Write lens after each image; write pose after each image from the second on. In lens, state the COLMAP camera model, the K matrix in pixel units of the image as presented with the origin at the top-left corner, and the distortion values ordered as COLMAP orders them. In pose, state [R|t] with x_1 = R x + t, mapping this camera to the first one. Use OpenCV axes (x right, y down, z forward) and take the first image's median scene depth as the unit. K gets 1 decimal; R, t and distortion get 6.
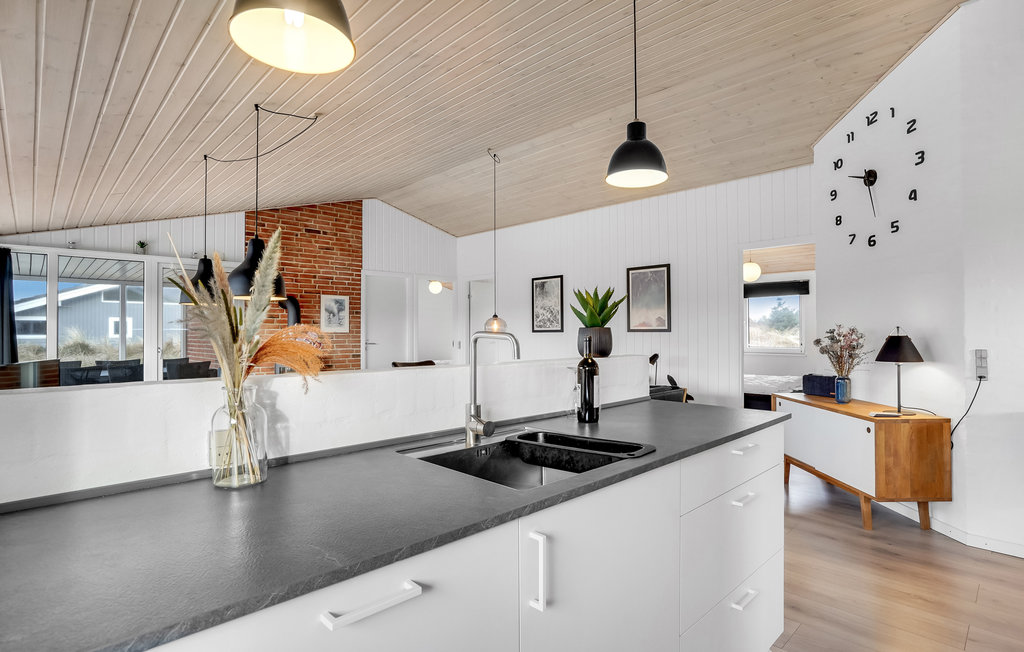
lens RADIAL K [[504.8, 0, 512.0], [0, 504.8, 326.0], [0, 0, 1]] dist [-0.003305, -0.000016]
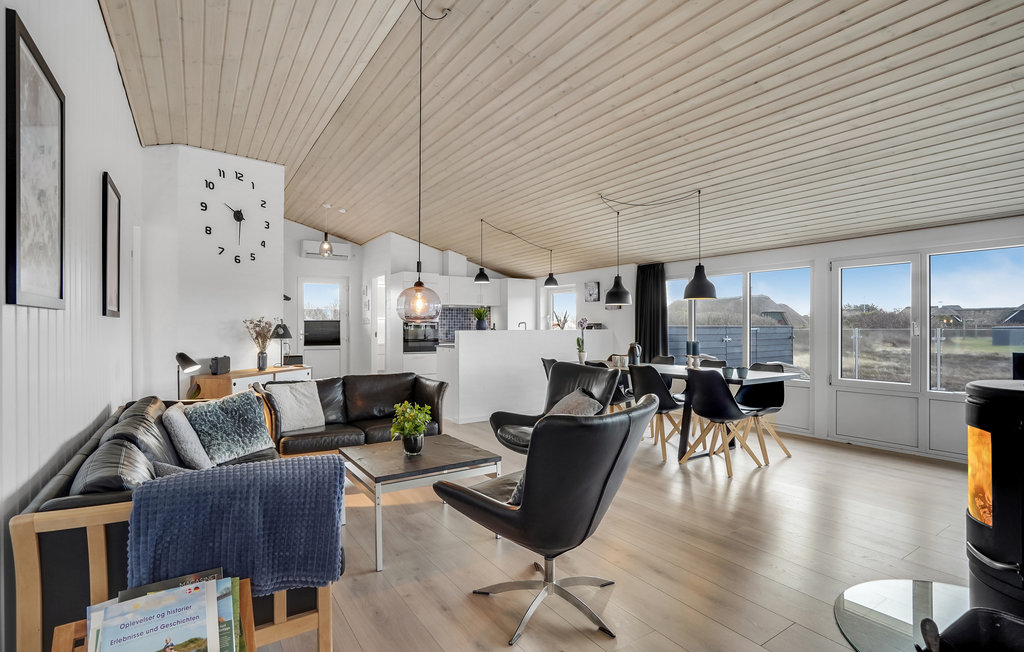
lens RADIAL K [[504.0, 0, 512.0], [0, 504.0, 326.0], [0, 0, 1]] dist [-0.024473, -0.000005]
pose [[-0.979597, 0.000289, 0.200973, -0.217444], [-0.003138, 0.999855, -0.016733, 0.028033], [-0.200949, -0.017023, -0.979454, 1.387948]]
